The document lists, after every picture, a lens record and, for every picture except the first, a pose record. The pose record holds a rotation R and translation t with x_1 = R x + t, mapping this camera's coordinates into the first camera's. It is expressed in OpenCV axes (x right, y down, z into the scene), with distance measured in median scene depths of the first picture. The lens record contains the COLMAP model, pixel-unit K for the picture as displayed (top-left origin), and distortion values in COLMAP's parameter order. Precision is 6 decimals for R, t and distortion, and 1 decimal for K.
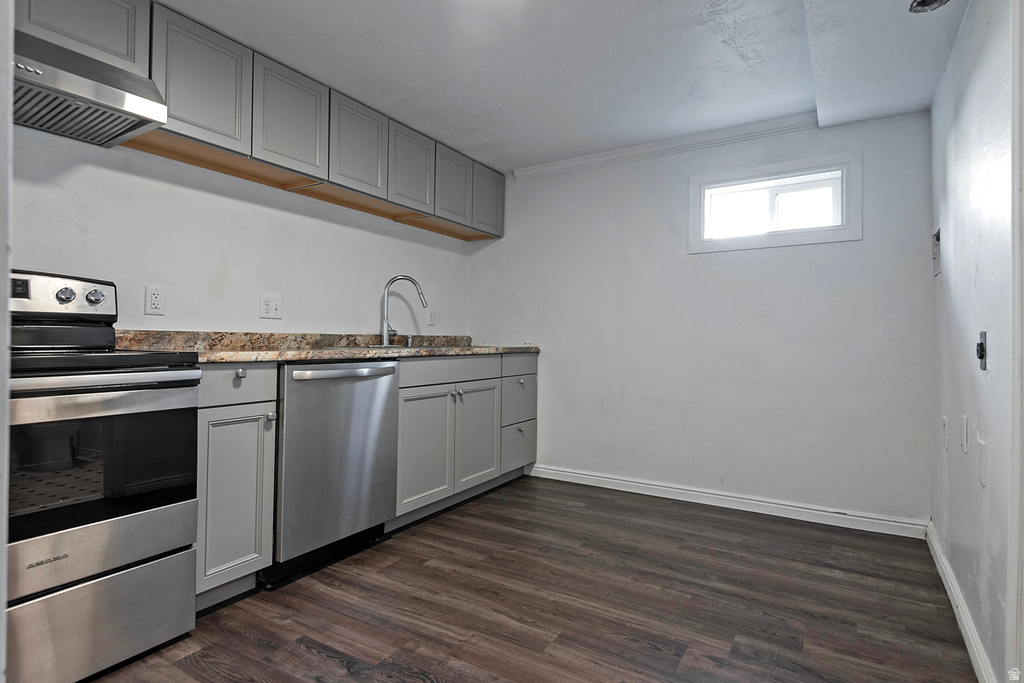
lens RADIAL K [[526.1, 0, 513.6], [0, 526.1, 330.7], [0, 0, 1]] dist [0.001260, -0.000895]
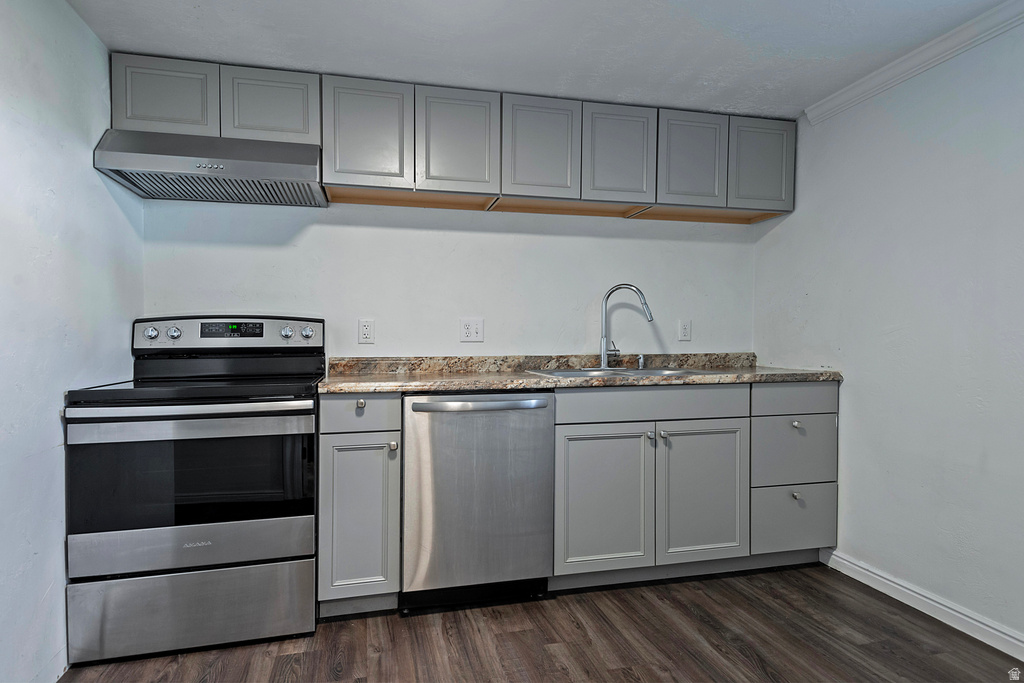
lens RADIAL K [[564.1, 0, 512.0], [0, 564.1, 341.5], [0, 0, 1]] dist [0.046937, -0.038887]
pose [[0.704245, -0.007732, -0.709914, 0.378528], [0.024219, 0.999620, 0.013138, -0.038135], [0.709543, -0.026445, 0.704165, 0.309316]]
